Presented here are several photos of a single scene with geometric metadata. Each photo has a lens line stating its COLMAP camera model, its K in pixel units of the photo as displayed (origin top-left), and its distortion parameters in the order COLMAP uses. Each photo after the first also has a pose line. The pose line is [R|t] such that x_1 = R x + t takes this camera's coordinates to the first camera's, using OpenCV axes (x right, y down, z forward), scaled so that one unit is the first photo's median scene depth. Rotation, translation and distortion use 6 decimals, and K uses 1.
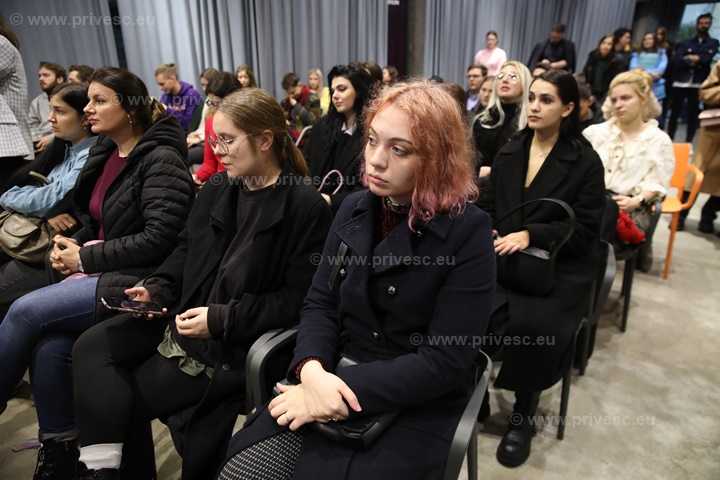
lens RADIAL K [[519.2, 0, 361.6], [0, 519.2, 241.1], [0, 0, 1]] dist [0.003588, -0.001140]
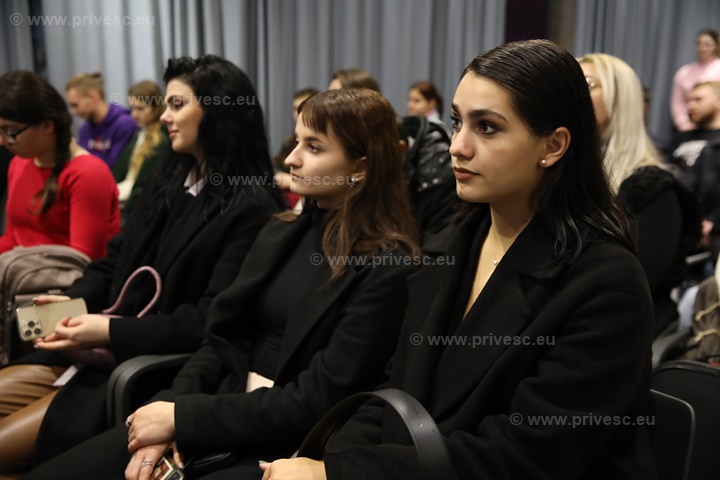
lens RADIAL K [[786.5, 0, 360.5], [0, 786.5, 240.7], [0, 0, 1]] dist [0.056121, 0.000000]
pose [[0.965118, 0.059428, -0.254983, 0.312116], [-0.096488, 0.986083, -0.135386, -0.077599], [0.243389, 0.155267, 0.957421, 0.331473]]
